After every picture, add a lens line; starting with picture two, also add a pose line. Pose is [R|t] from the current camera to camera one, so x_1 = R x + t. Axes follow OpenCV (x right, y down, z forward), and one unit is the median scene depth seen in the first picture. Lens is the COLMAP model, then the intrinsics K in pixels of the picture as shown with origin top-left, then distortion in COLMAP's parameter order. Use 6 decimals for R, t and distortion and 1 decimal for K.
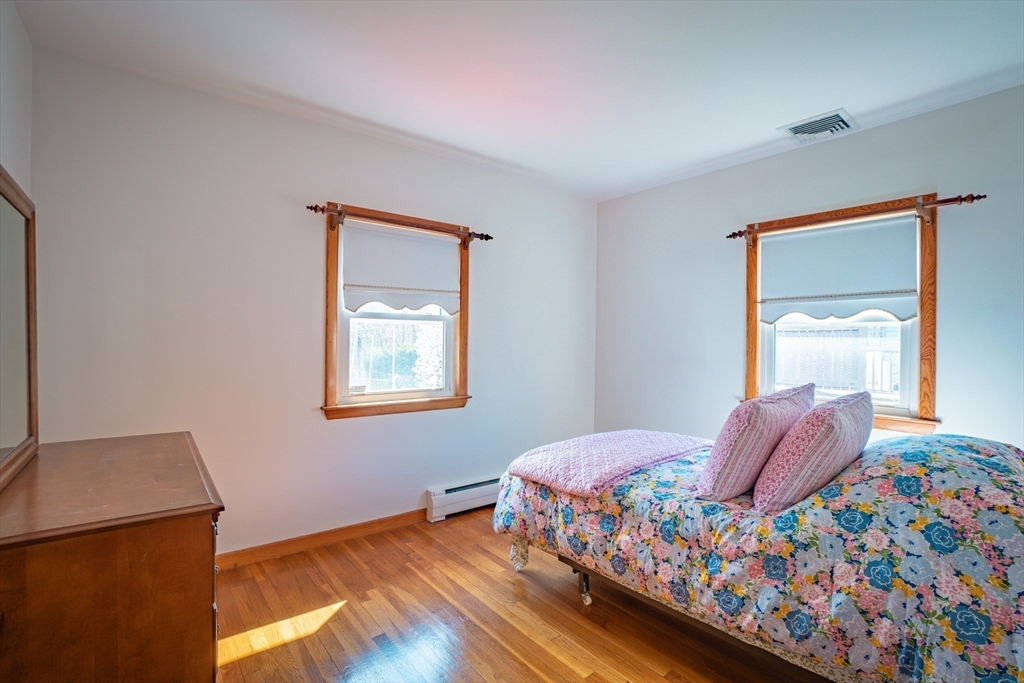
lens RADIAL K [[465.3, 0, 508.6], [0, 465.3, 345.3], [0, 0, 1]] dist [-0.038310, 0.005004]
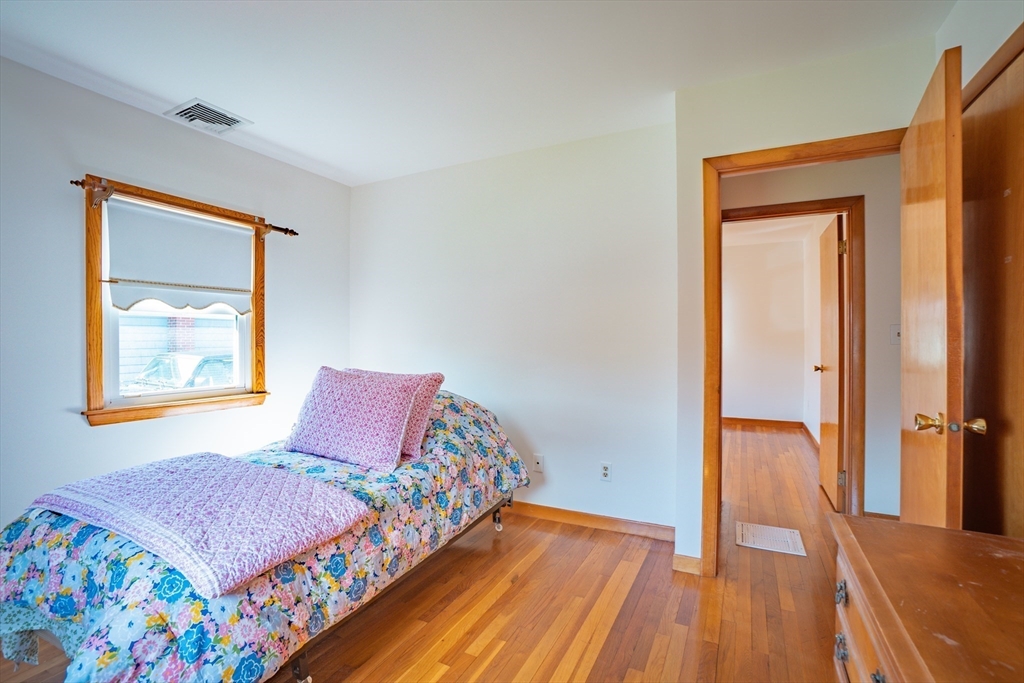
lens RADIAL K [[465.3, 0, 507.7], [0, 465.3, 336.3], [0, 0, 1]] dist [-0.038310, 0.005004]
pose [[-0.398634, -0.008775, 0.917068, -0.649524], [0.004855, 0.999920, 0.011678, -0.009091], [-0.917097, 0.009107, -0.398560, 1.034074]]
